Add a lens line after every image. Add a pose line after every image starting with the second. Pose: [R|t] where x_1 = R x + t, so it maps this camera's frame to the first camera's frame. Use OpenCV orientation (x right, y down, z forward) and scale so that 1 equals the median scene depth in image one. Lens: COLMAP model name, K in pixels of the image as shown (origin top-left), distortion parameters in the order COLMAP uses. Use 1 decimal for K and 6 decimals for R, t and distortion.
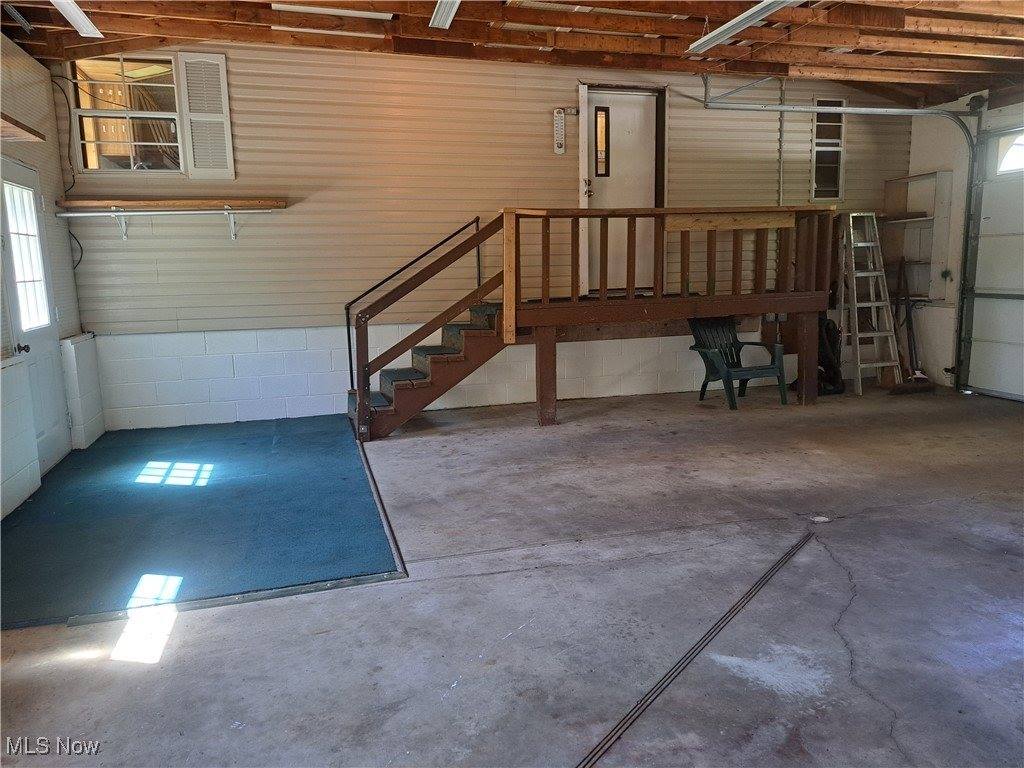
lens RADIAL K [[732.3, 0, 526.0], [0, 732.3, 378.7], [0, 0, 1]] dist [0.074478, -0.067962]
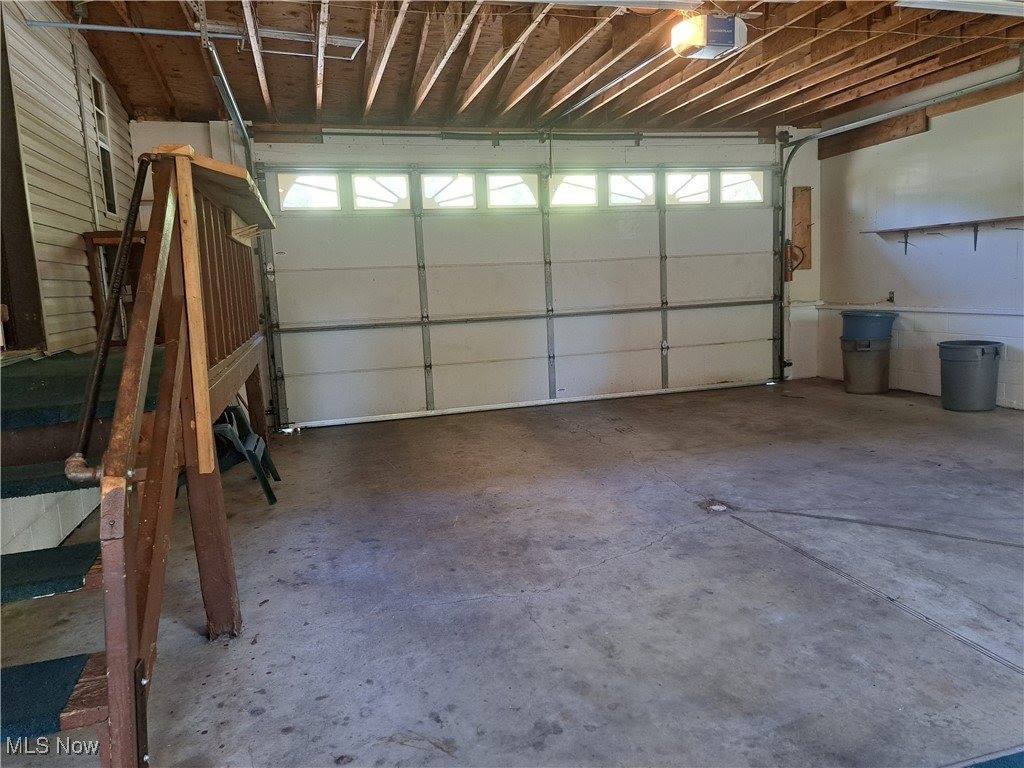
lens RADIAL K [[732.3, 0, 526.0], [0, 732.3, 378.7], [0, 0, 1]] dist [0.074478, -0.067962]
pose [[-0.001209, -0.106197, 0.994344, -0.667812], [0.193730, 0.975482, 0.104418, -0.165805], [-0.981054, 0.192760, 0.019394, 1.249172]]
